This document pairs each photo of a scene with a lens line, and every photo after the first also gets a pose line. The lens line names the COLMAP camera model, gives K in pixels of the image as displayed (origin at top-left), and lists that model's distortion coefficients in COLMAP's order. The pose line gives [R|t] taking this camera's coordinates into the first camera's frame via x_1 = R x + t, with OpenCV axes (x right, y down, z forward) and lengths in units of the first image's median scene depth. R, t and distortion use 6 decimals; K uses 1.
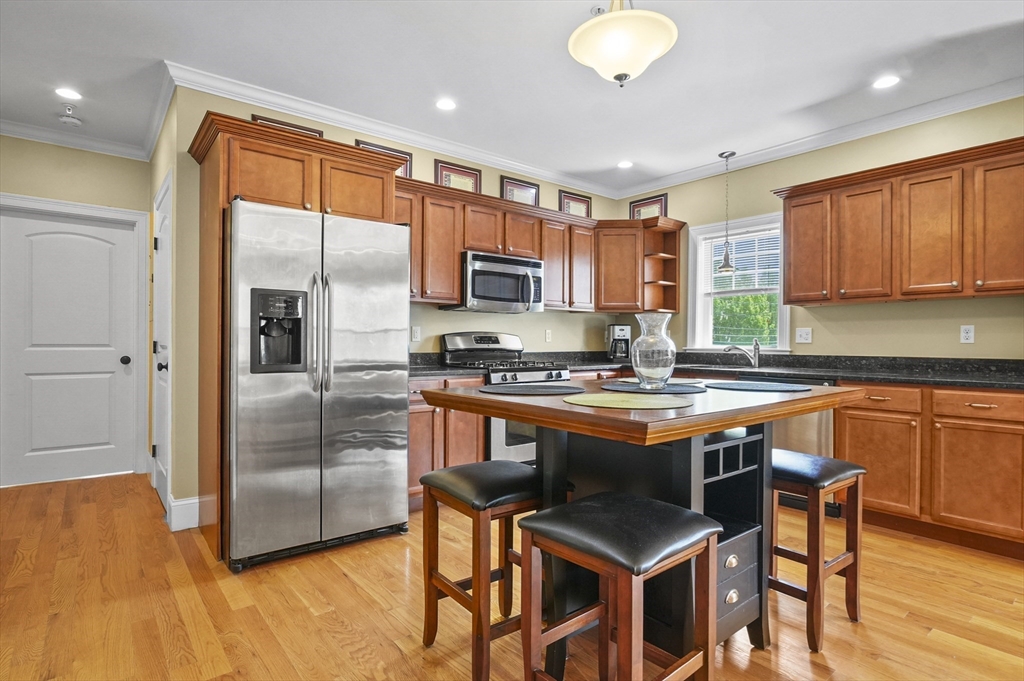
lens RADIAL K [[533.2, 0, 512.0], [0, 533.2, 340.5], [0, 0, 1]] dist [-0.023261, 0.012865]
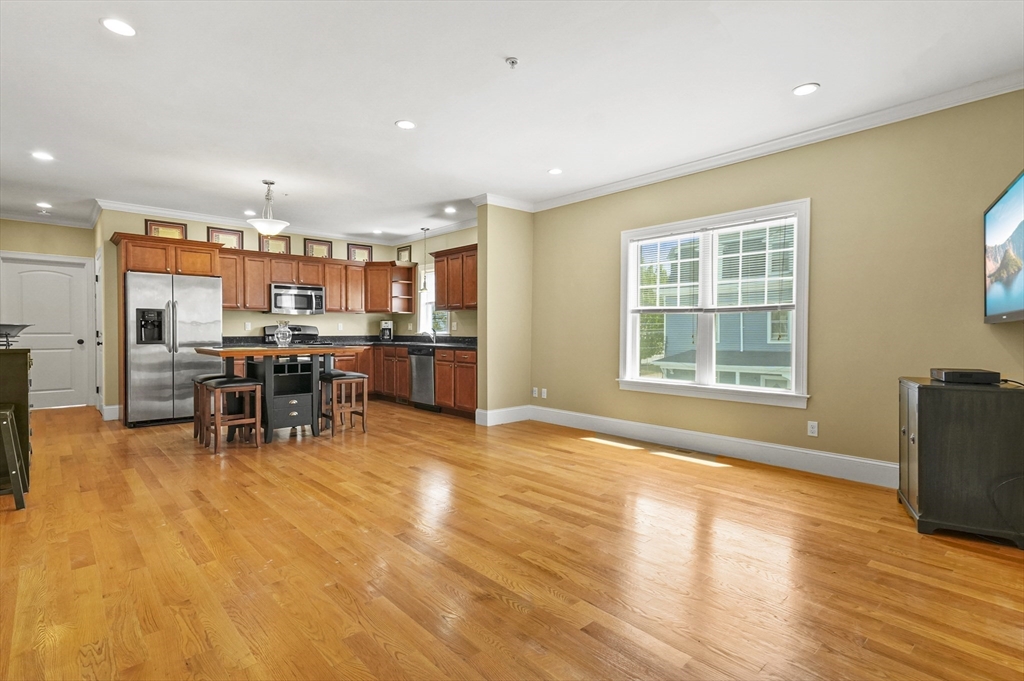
lens RADIAL K [[499.1, 0, 509.0], [0, 499.1, 336.4], [0, 0, 1]] dist [0.026214, 0.000208]
pose [[0.998100, -0.005408, 0.061369, 0.661636], [0.004361, 0.999843, 0.017180, -0.003793], [-0.061452, -0.016880, 0.997967, -0.873902]]
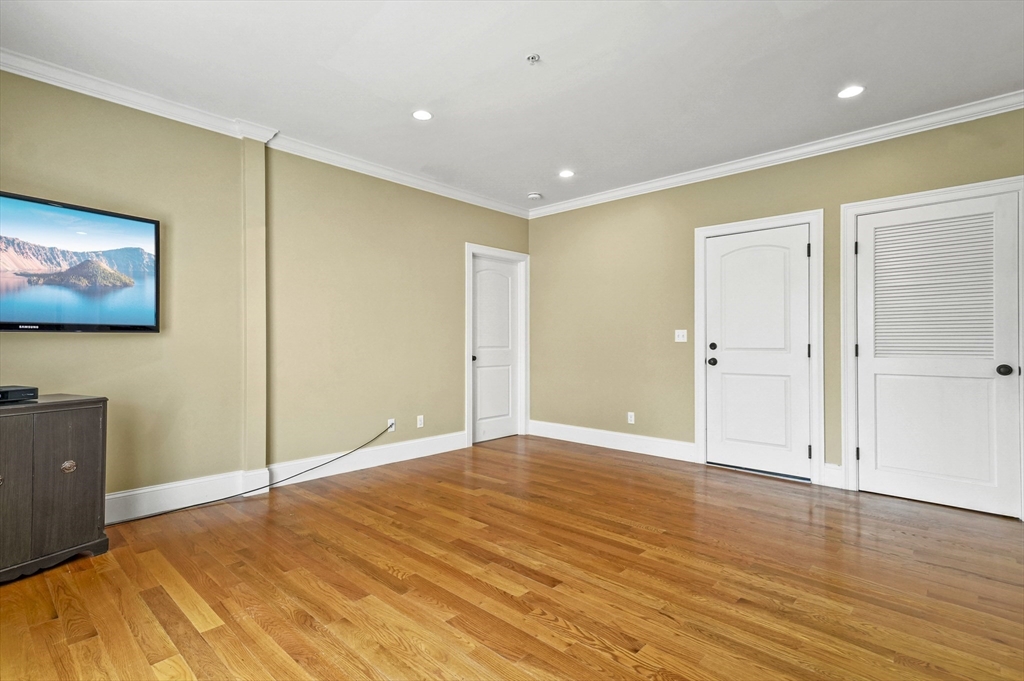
lens RADIAL K [[499.1, 0, 509.0], [0, 499.1, 336.4], [0, 0, 1]] dist [0.026214, 0.000208]
pose [[-0.989306, -0.010212, -0.145496, 0.847216], [-0.006642, 0.999665, -0.025001, 0.010768], [0.145703, -0.023767, -0.989043, 0.556339]]
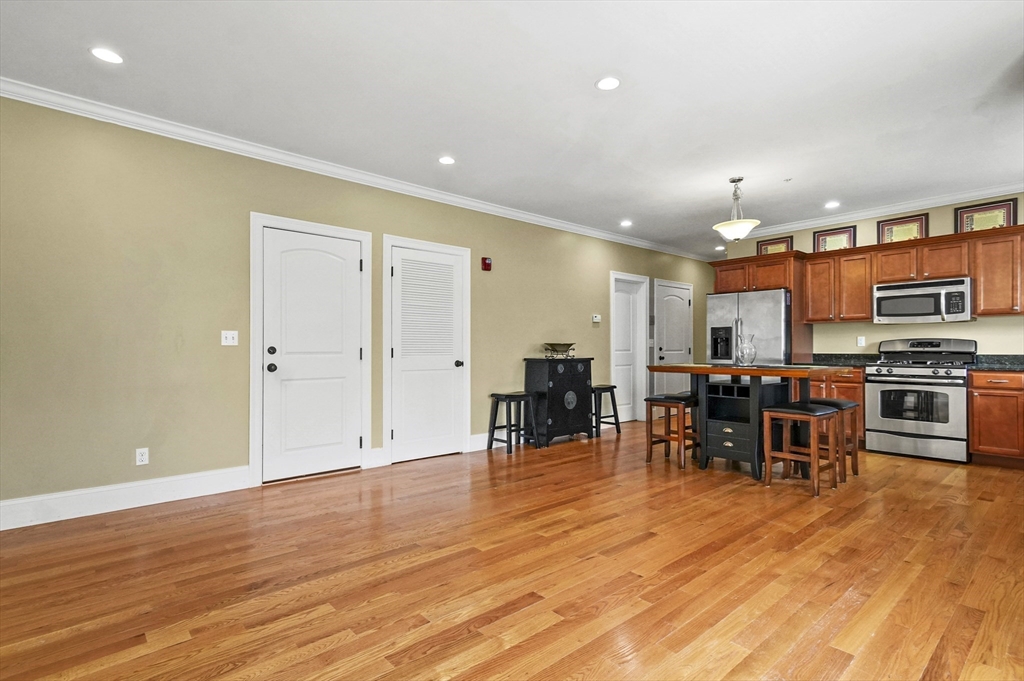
lens RADIAL K [[502.4, 0, 513.2], [0, 502.4, 345.1], [0, 0, 1]] dist [0.028993, 0.000864]
pose [[0.048783, -0.012419, -0.998732, 1.279102], [0.008663, 0.999890, -0.012010, 0.007106], [0.998772, -0.008066, 0.048885, -0.073830]]
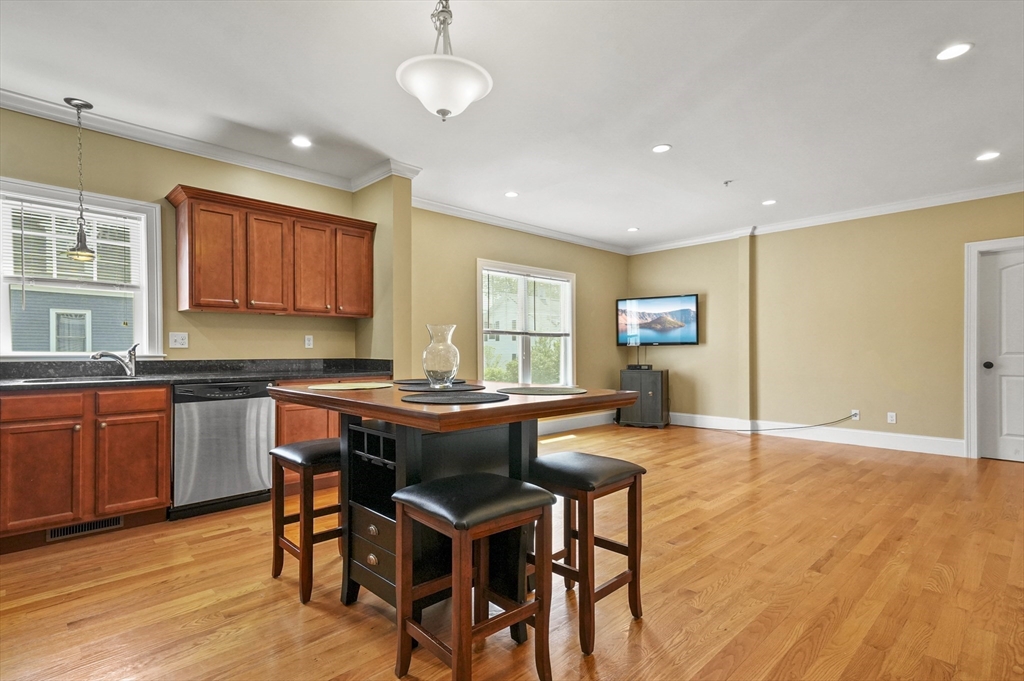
lens RADIAL K [[488.3, 0, 508.6], [0, 488.3, 355.3], [0, 0, 1]] dist [0.003641, 0.000557]
pose [[-0.097306, -0.017587, 0.995099, -0.418556], [-0.006742, 0.999833, 0.017011, -0.001284], [-0.995232, -0.005054, -0.097408, 0.501784]]
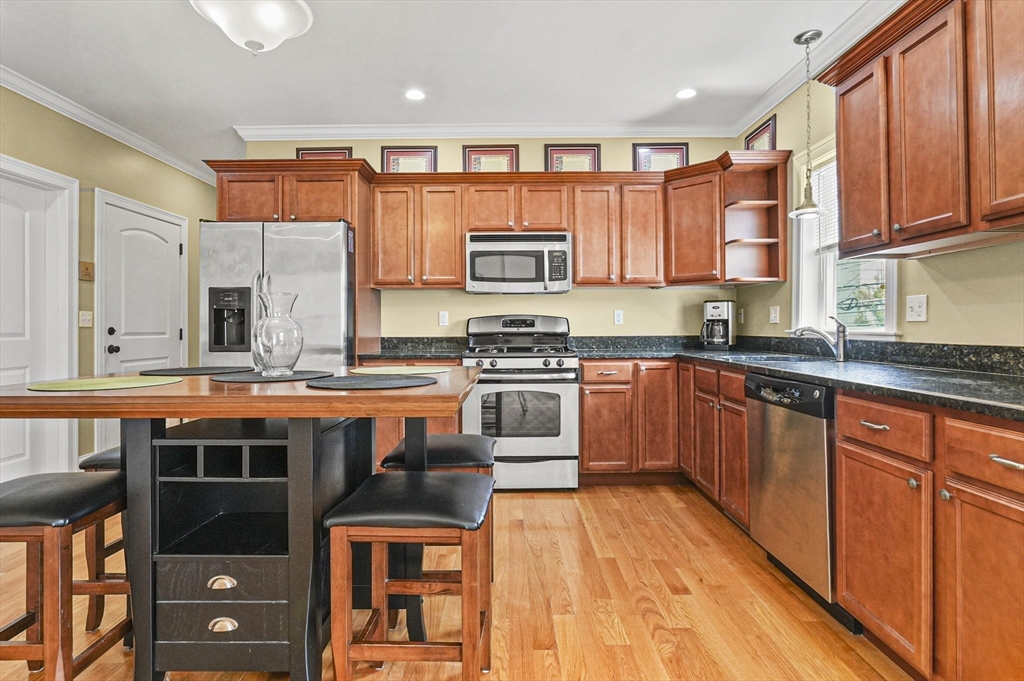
lens RADIAL K [[529.0, 0, 508.5], [0, 529.0, 323.4], [0, 0, 1]] dist [-0.016342, 0.001050]
pose [[0.778392, -0.014222, -0.627617, 0.582940], [0.013119, 0.999894, -0.006388, 0.005027], [0.627641, -0.003262, 0.778496, 0.289601]]
